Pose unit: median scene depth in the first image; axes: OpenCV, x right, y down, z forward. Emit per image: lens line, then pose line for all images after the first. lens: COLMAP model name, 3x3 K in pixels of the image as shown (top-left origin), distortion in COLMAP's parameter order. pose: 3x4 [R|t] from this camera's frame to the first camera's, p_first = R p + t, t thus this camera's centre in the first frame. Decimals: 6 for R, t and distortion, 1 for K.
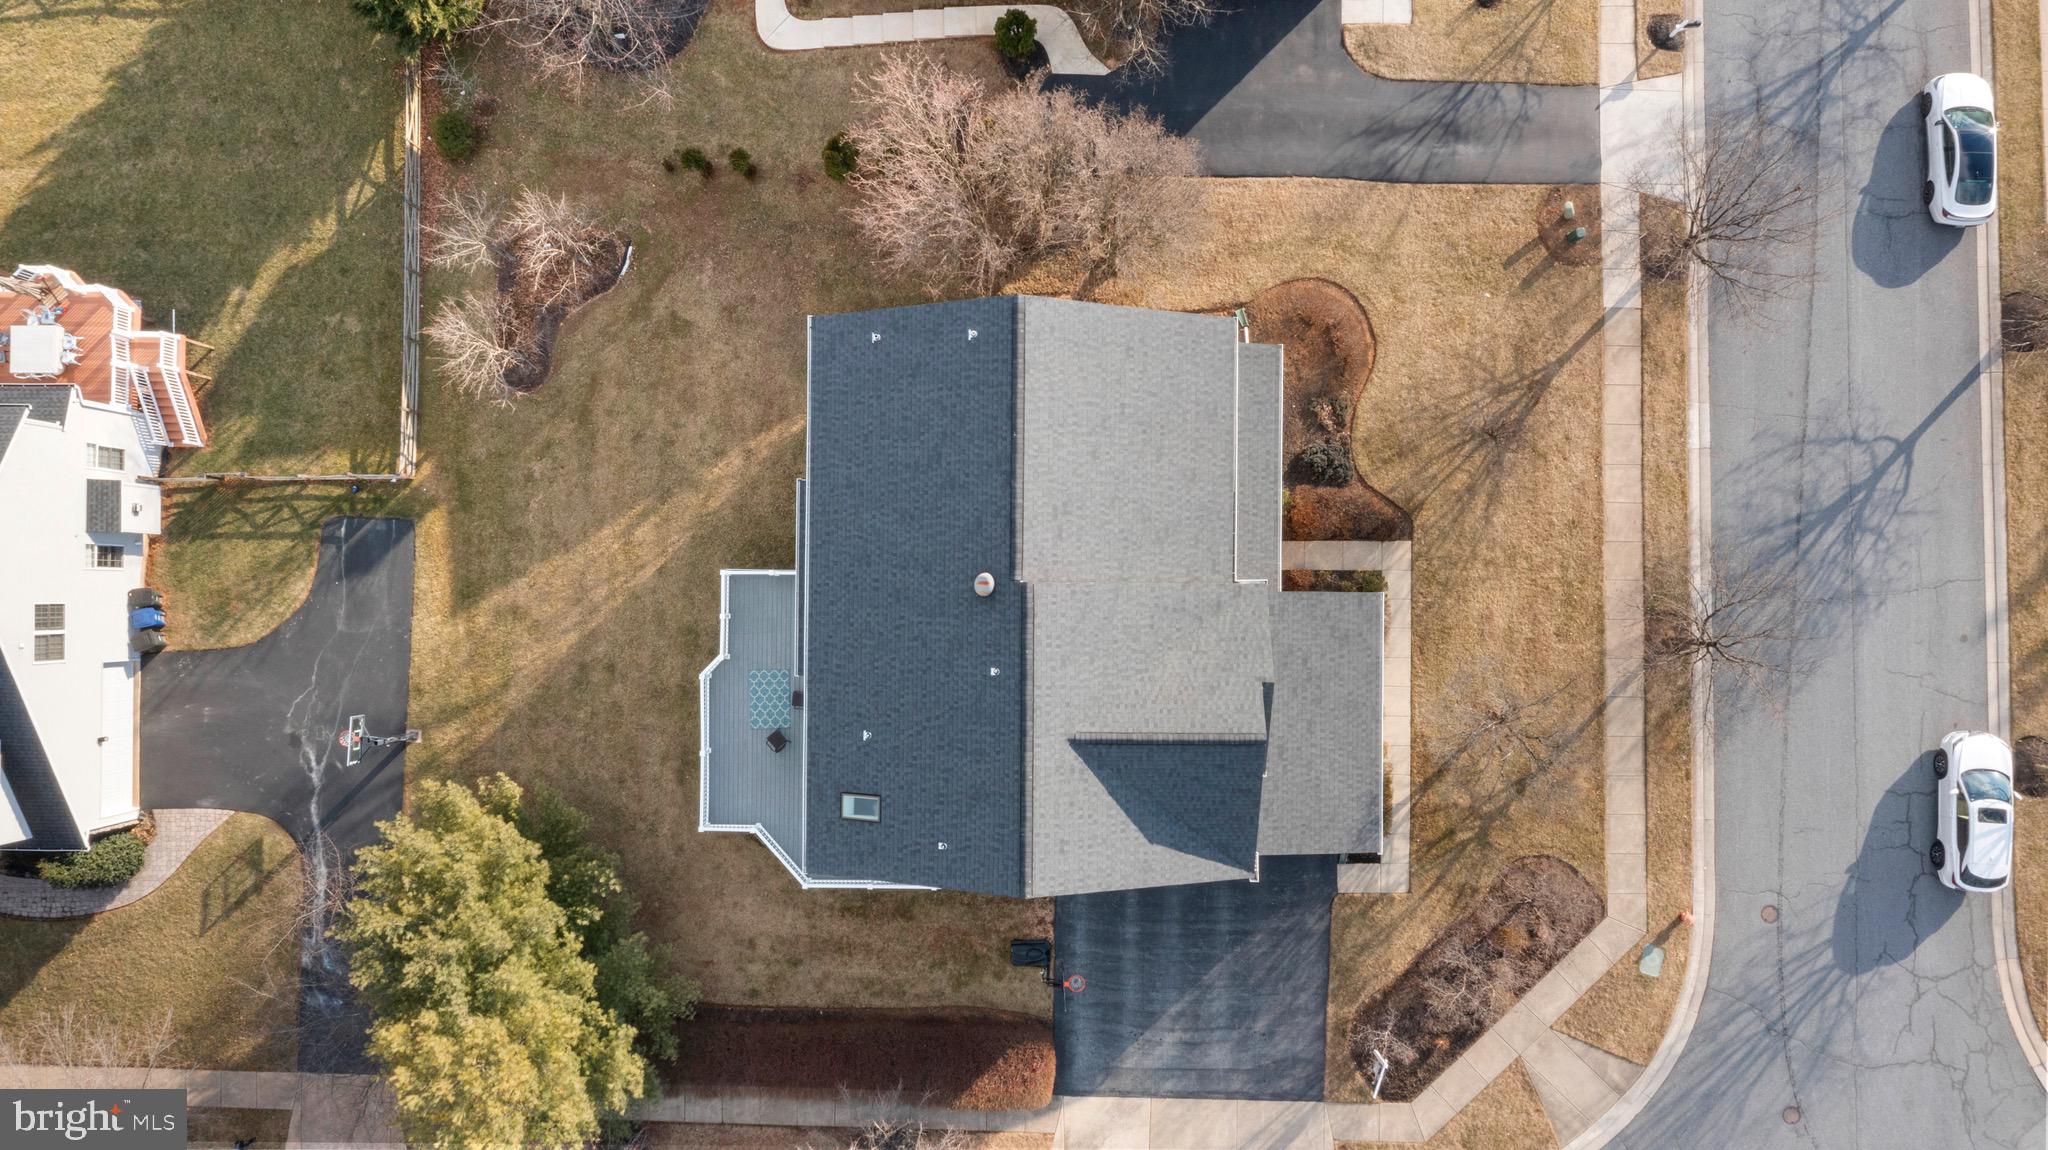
lens RADIAL K [[1635.5, 0, 1024.0], [0, 1635.5, 575.0], [0, 0, 1]] dist [-0.012322, 0.000798]
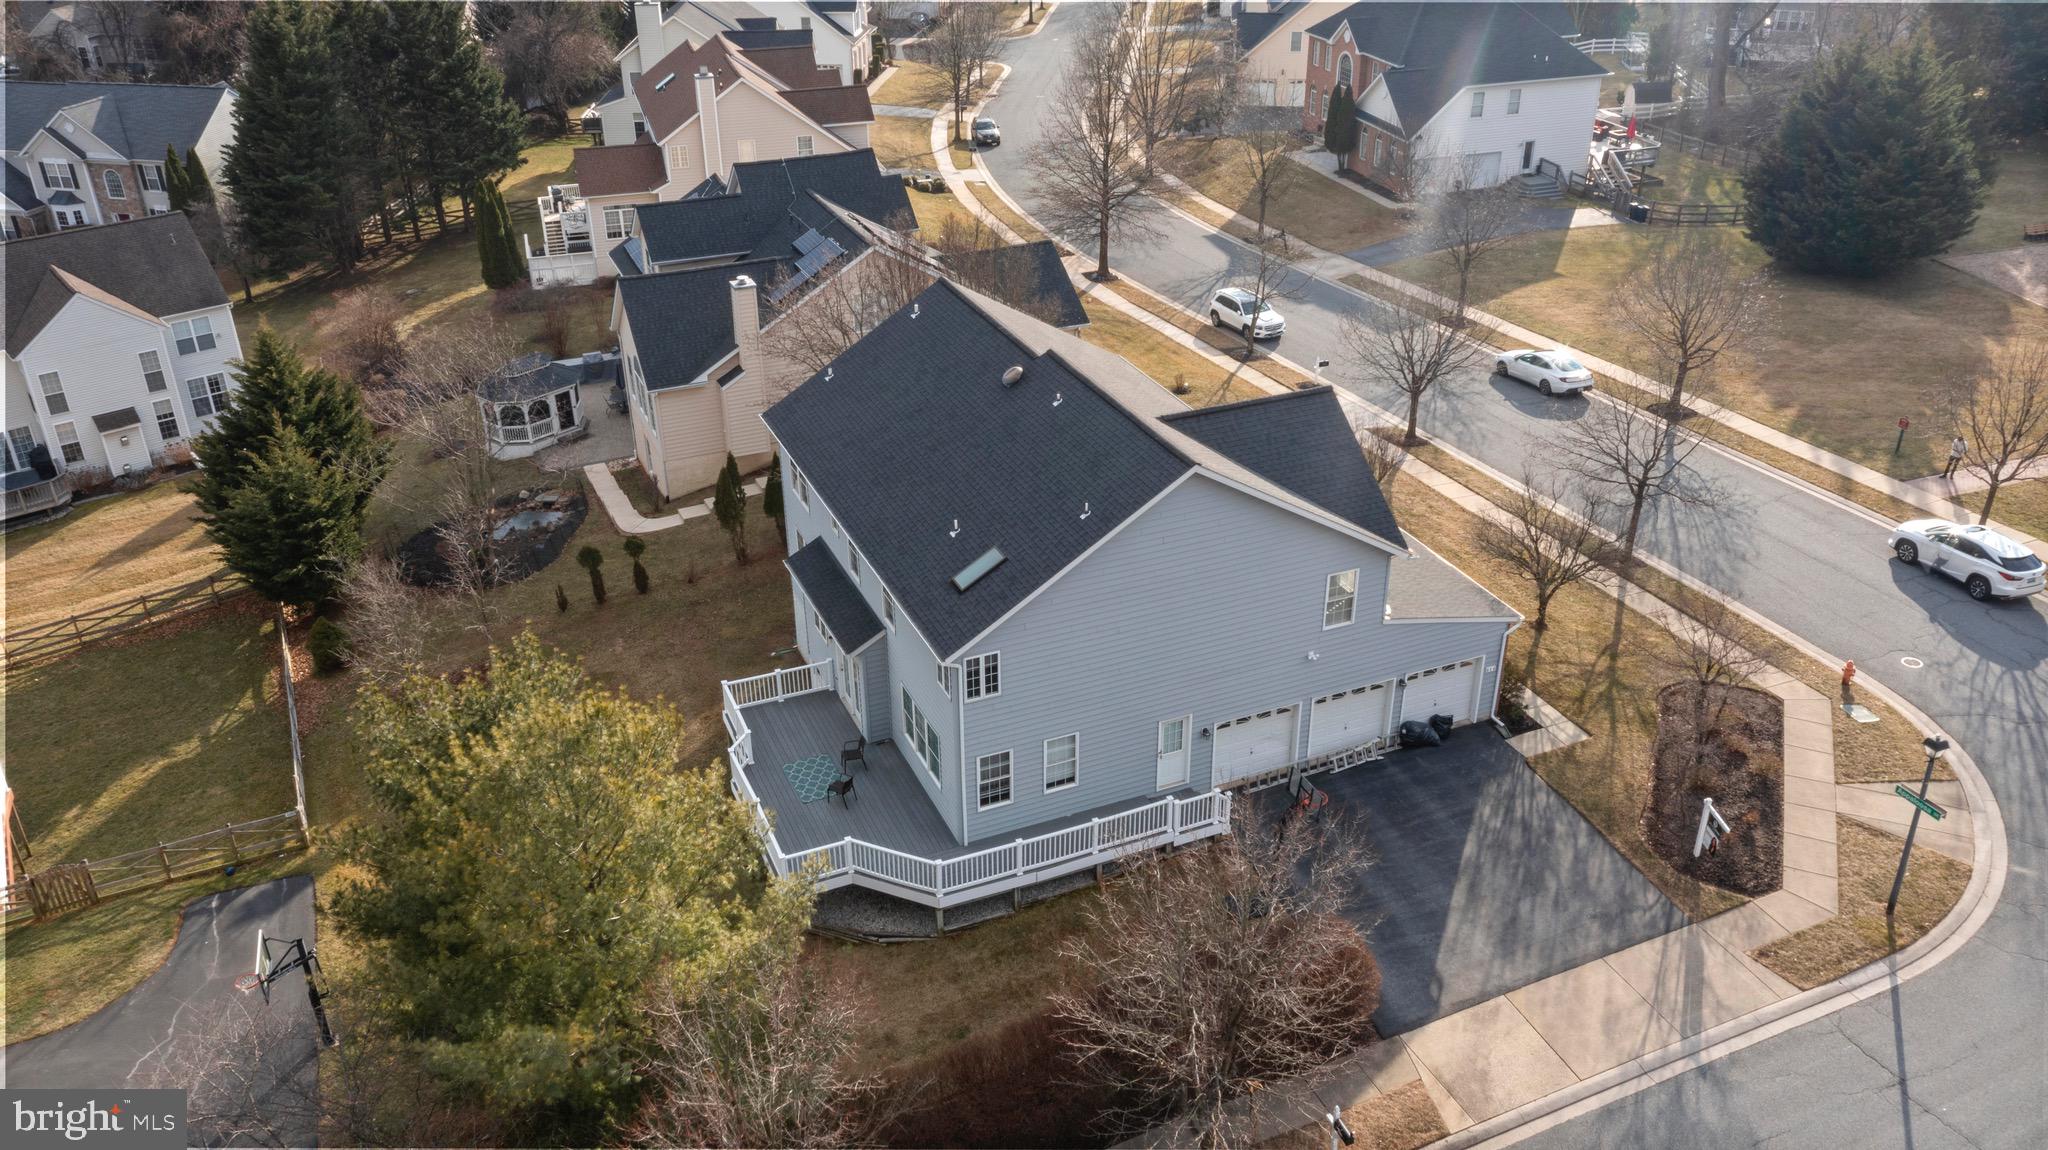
lens RADIAL K [[1635.5, 0, 1024.0], [0, 1635.5, 575.0], [0, 0, 1]] dist [-0.012322, 0.000798]
pose [[0.918413, -0.169228, 0.357603, -0.335571], [0.395393, 0.423456, -0.815076, 0.744270], [-0.013496, 0.889970, 0.455819, 0.532496]]
